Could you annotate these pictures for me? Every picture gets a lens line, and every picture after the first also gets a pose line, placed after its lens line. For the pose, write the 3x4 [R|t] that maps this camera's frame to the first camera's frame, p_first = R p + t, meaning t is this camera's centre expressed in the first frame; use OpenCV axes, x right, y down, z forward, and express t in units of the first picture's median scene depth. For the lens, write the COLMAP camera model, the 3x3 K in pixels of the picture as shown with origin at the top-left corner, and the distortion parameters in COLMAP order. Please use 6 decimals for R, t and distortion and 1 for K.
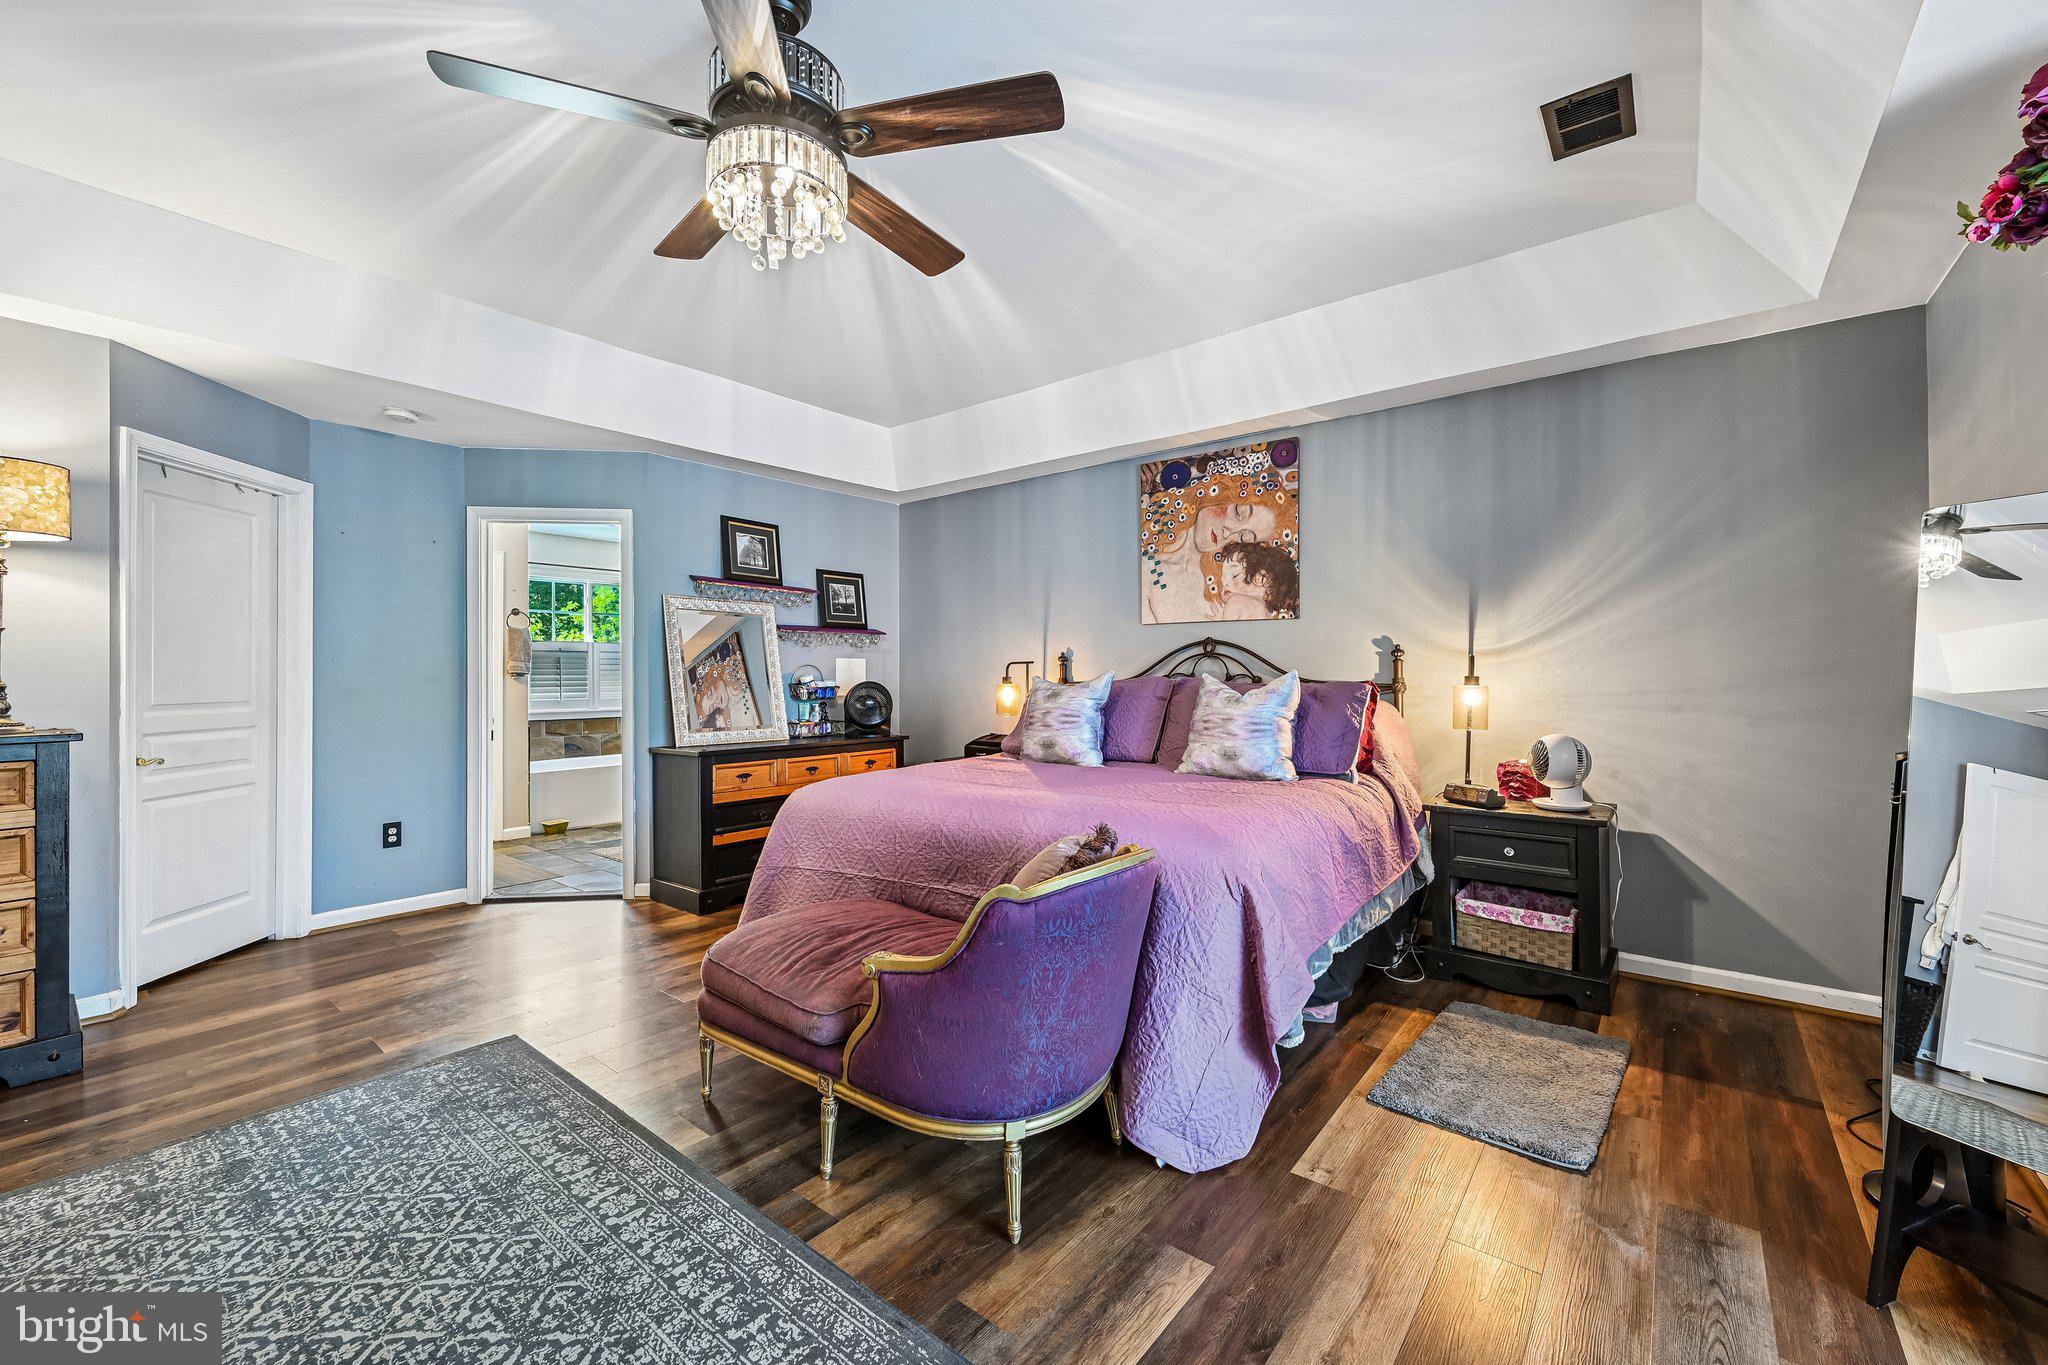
lens RADIAL K [[806.2, 0, 1034.2], [0, 806.2, 671.2], [0, 0, 1]] dist [-0.003392, 0.000602]
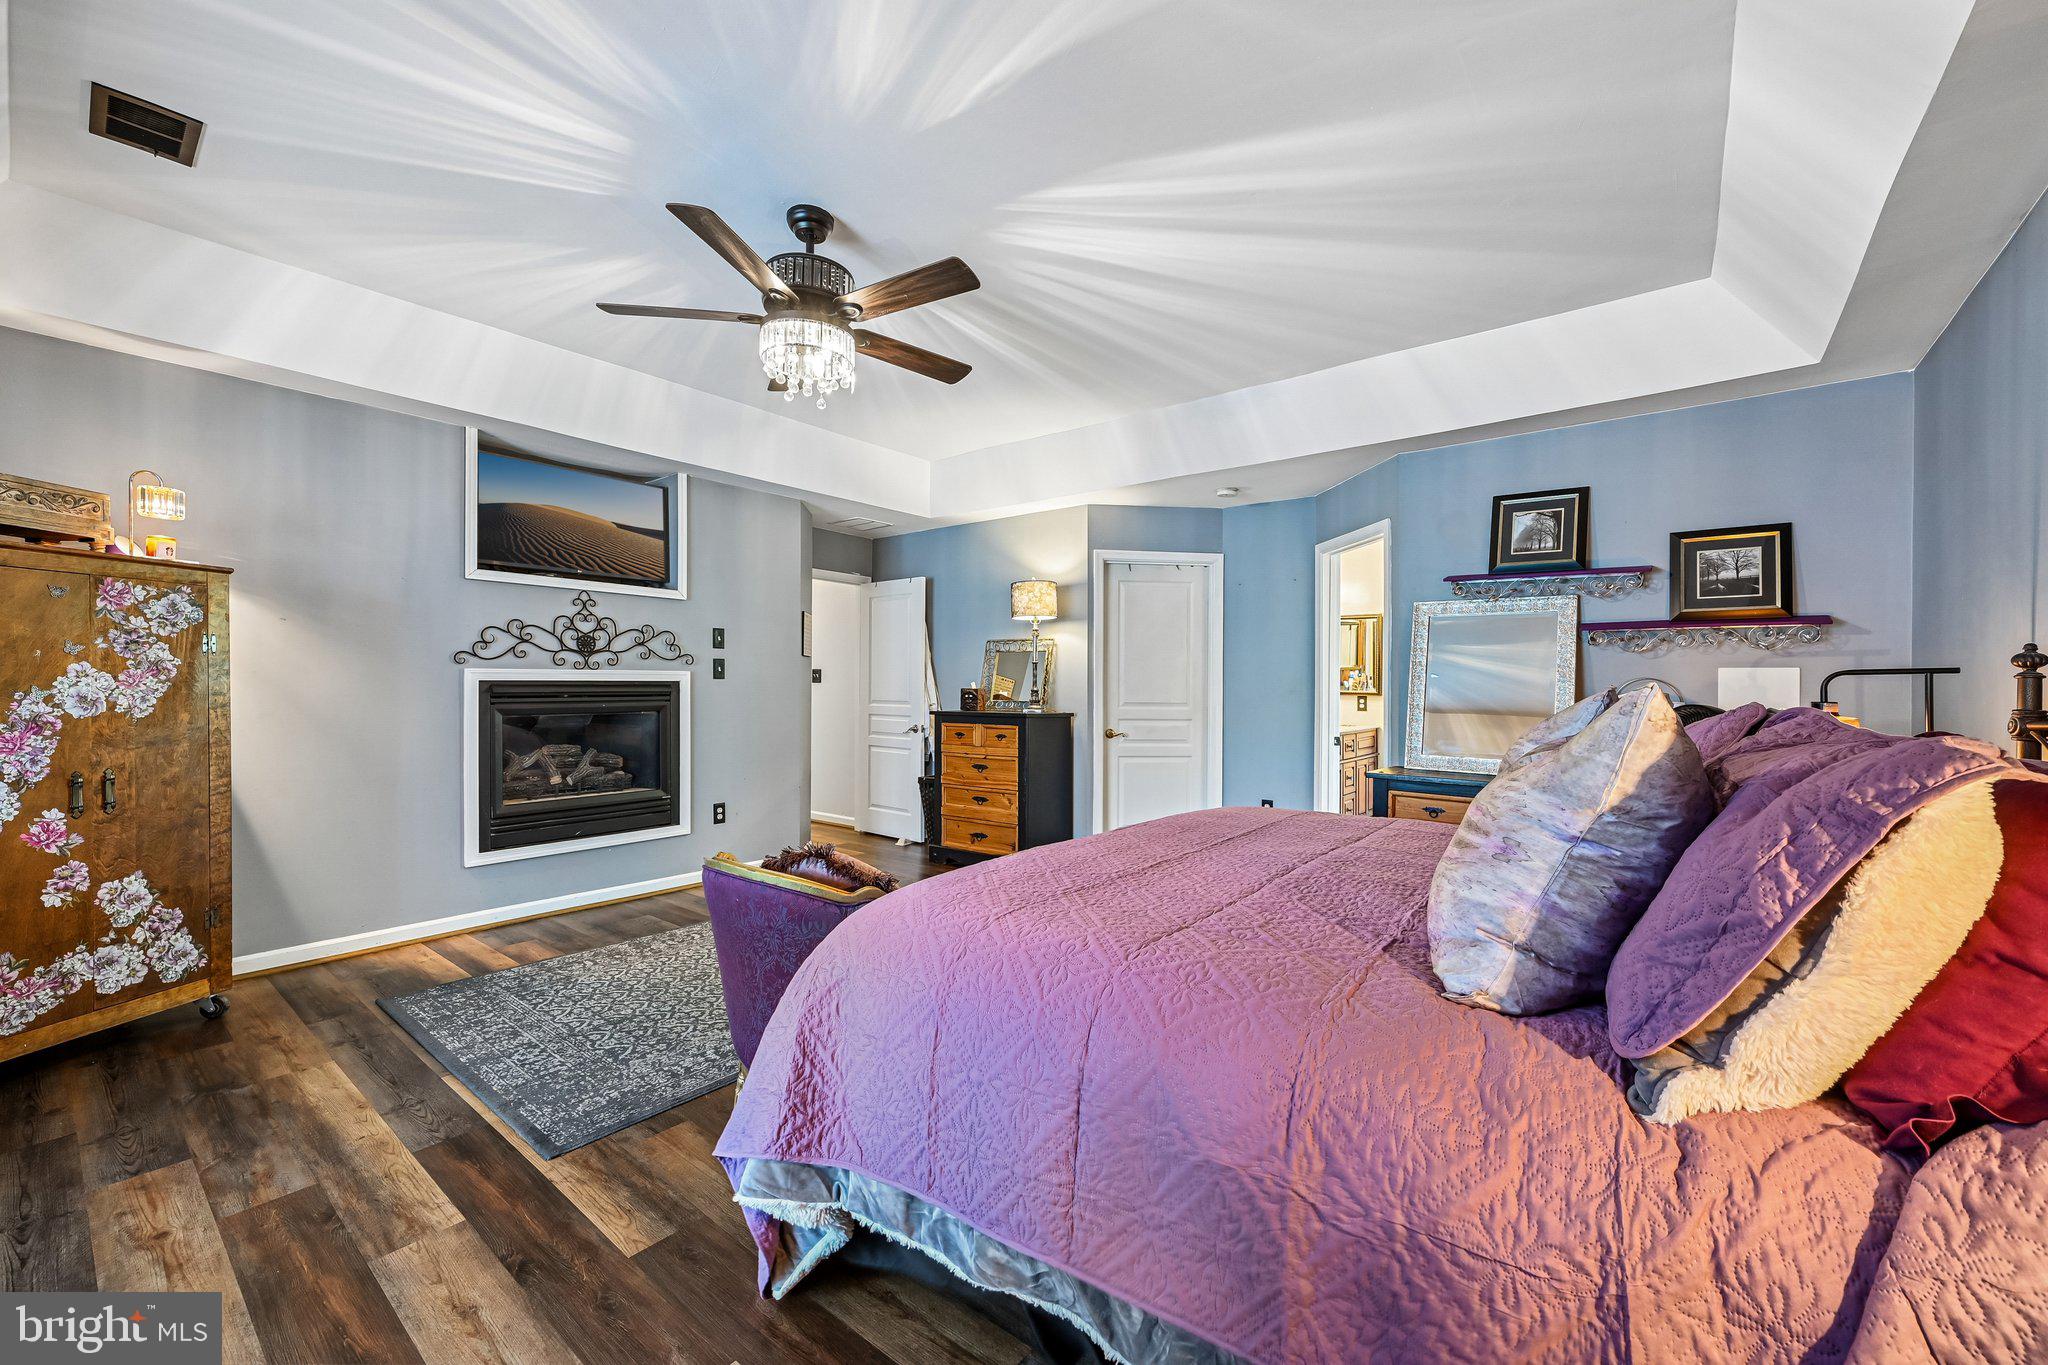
lens RADIAL K [[806.2, 0, 1024.0], [0, 806.2, 694.0], [0, 0, 1]] dist [-0.003392, 0.000602]
pose [[-0.008305, 0.015171, -0.999850, 0.490498], [-0.008281, 0.999850, 0.015240, -0.001705], [0.999931, 0.008406, -0.008178, 0.596935]]
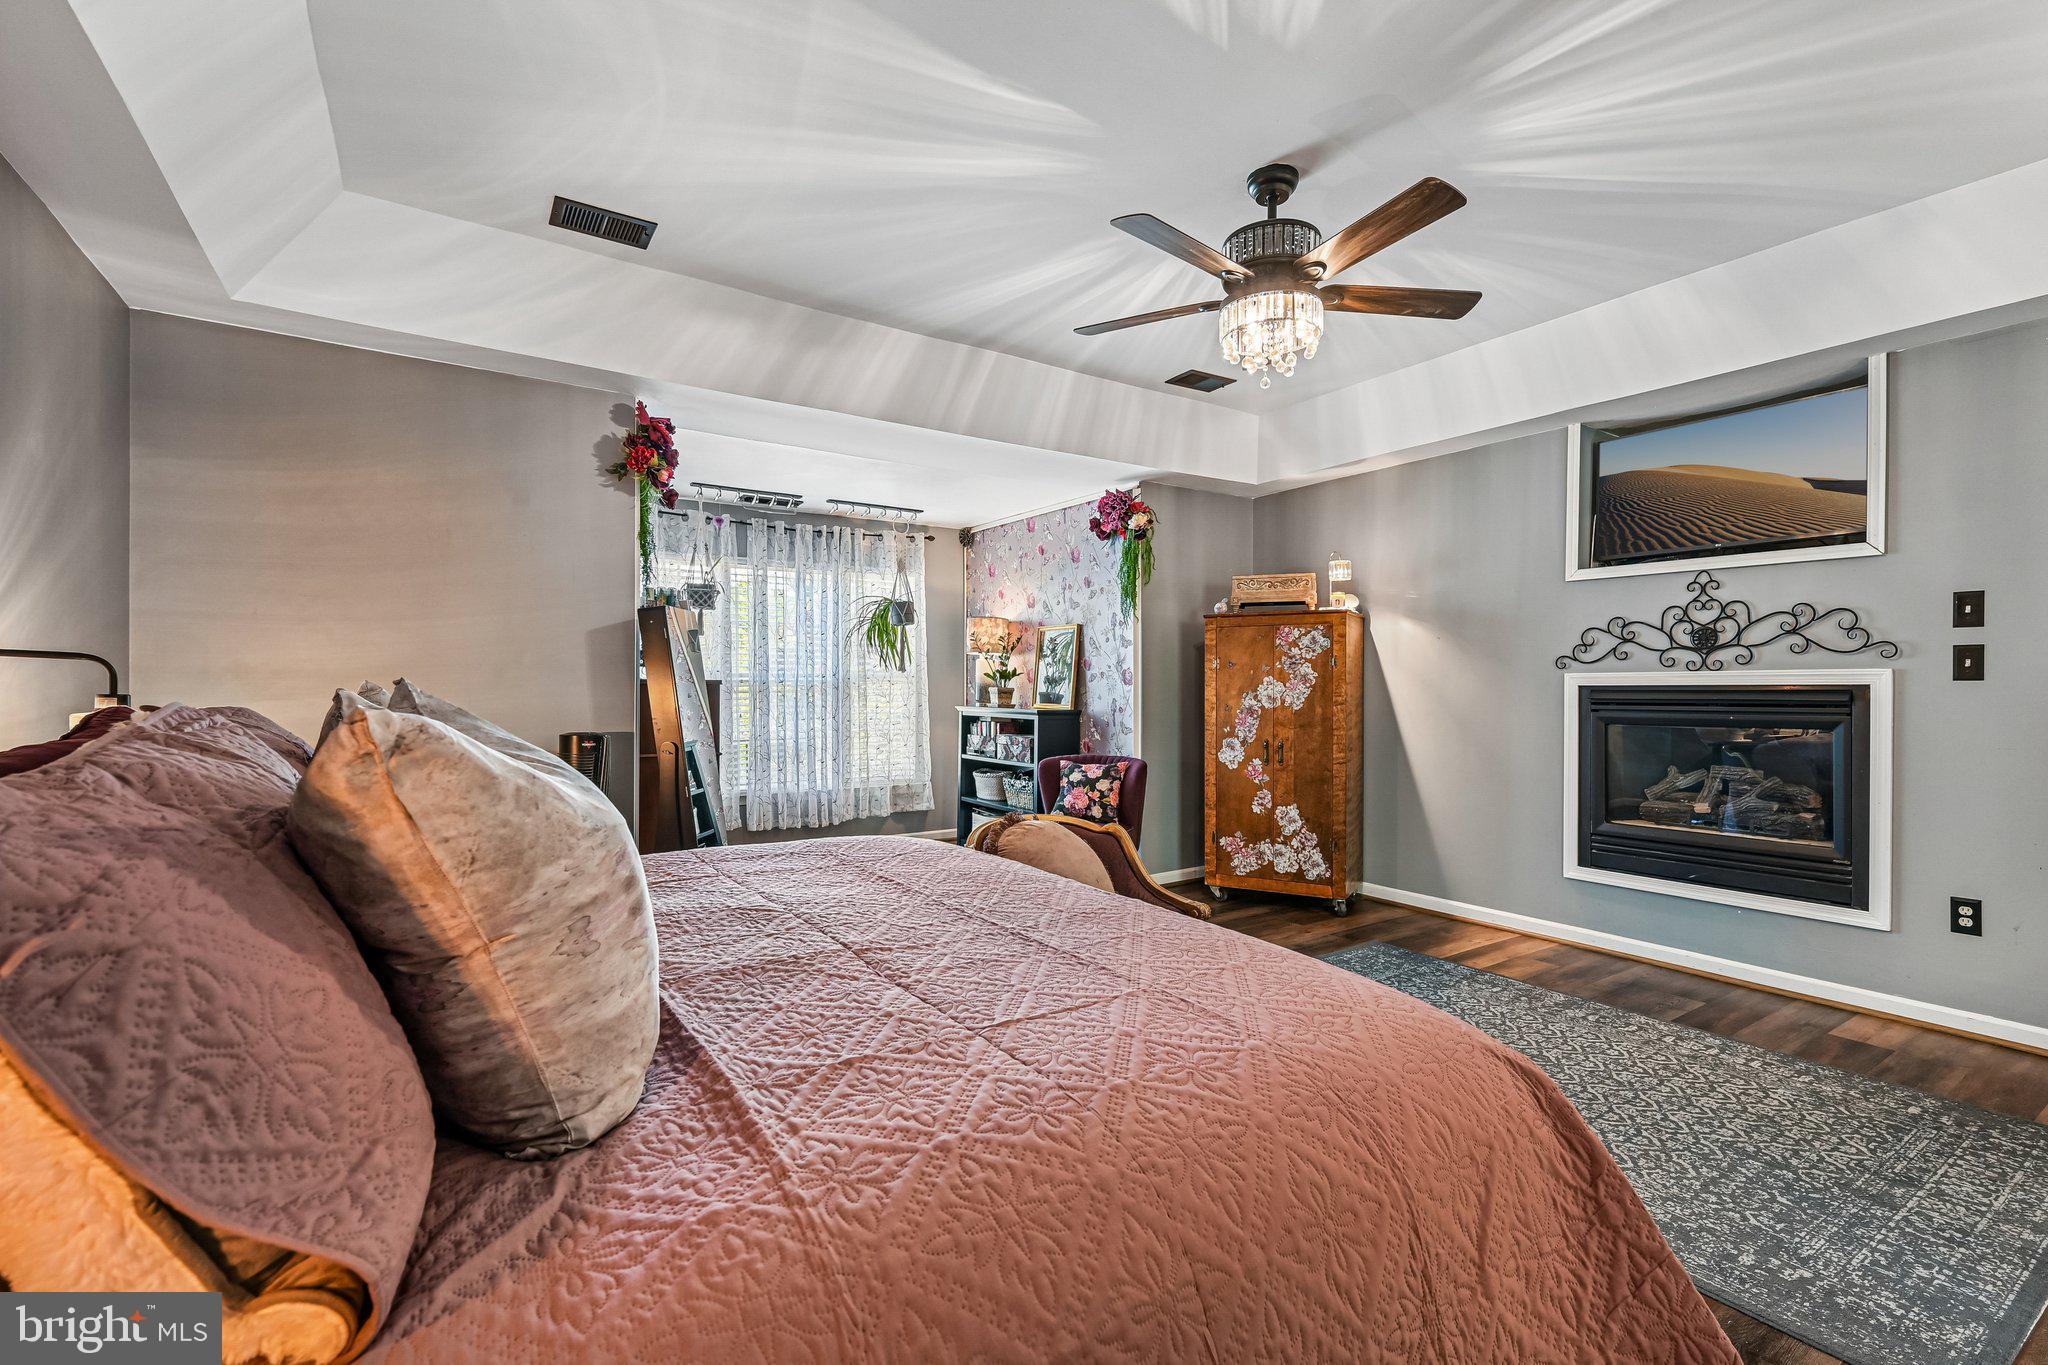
lens RADIAL K [[905.2, 0, 1030.5], [0, 905.2, 695.3], [0, 0, 1]] dist [-0.001111, 0.000940]
pose [[-0.949070, -0.000372, 0.315066, -0.174121], [0.004281, 0.999892, 0.014076, -0.003798], [-0.315037, 0.014708, -0.948965, 1.097093]]
